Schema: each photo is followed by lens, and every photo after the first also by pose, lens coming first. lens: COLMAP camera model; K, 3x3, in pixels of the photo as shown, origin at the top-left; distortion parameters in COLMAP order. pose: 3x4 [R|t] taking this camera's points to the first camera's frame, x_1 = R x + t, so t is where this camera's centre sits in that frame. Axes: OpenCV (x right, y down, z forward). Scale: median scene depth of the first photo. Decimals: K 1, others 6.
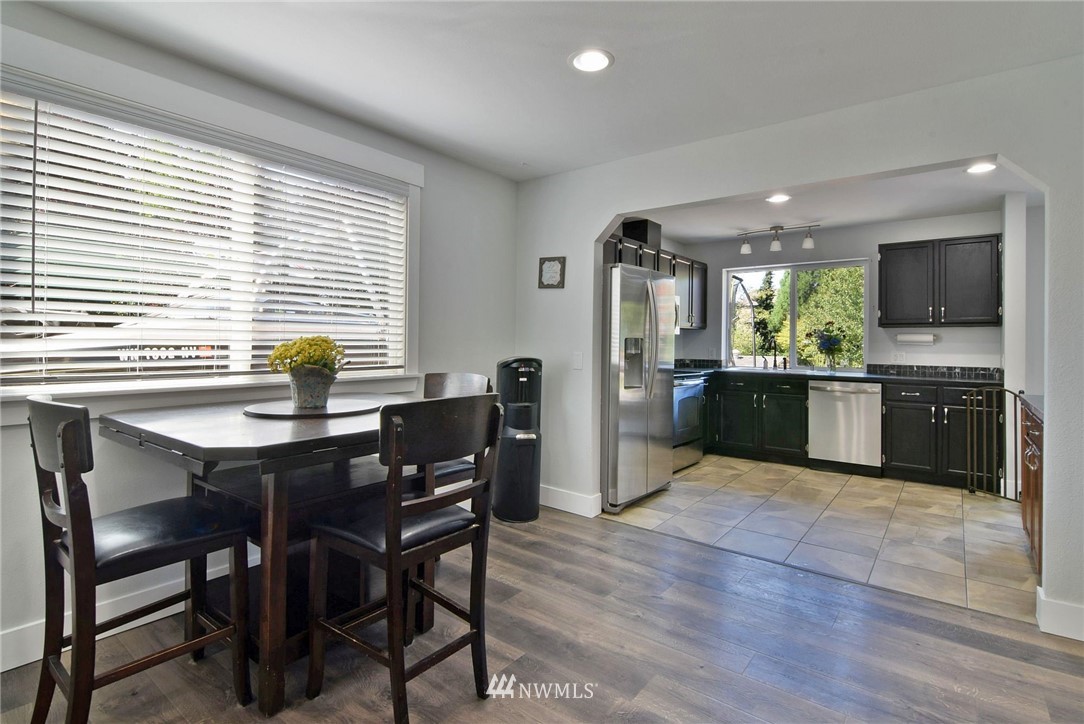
lens RADIAL K [[536.0, 0, 551.8], [0, 536.0, 335.2], [0, 0, 1]] dist [0.001637, -0.000284]
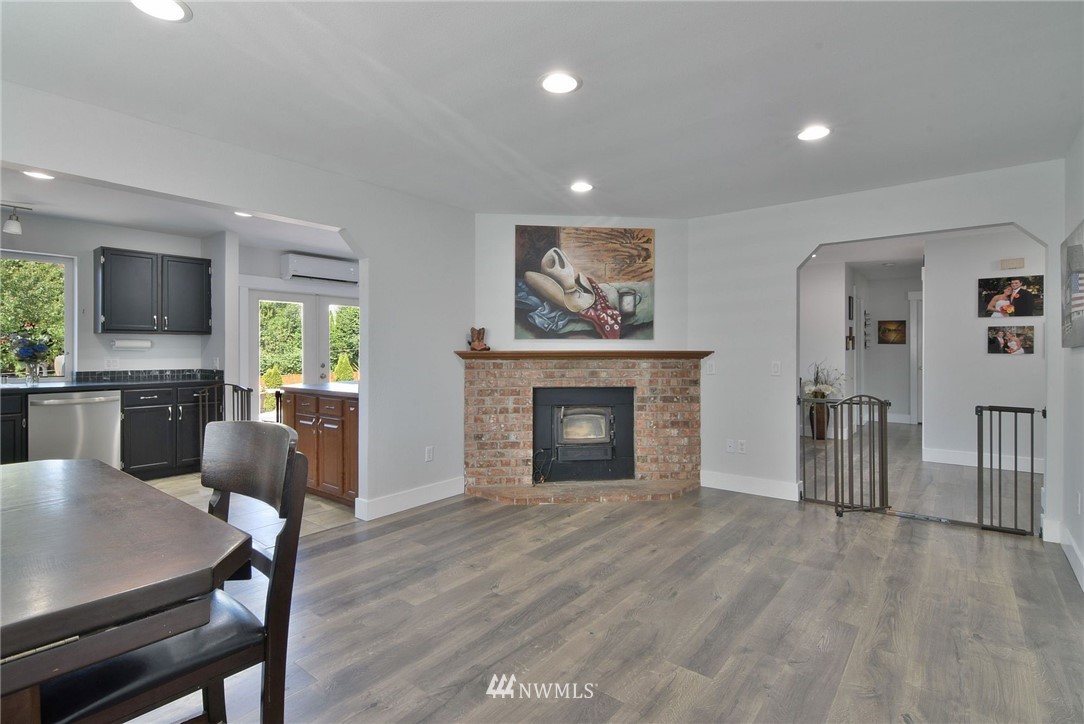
lens RADIAL K [[536.0, 0, 542.6], [0, 536.0, 354.6], [0, 0, 1]] dist [0.001637, -0.000284]
pose [[0.026643, -0.019287, 0.999459, -0.341411], [-0.013734, 0.999712, 0.019658, -0.005552], [-0.999551, -0.014250, 0.026370, 0.188433]]
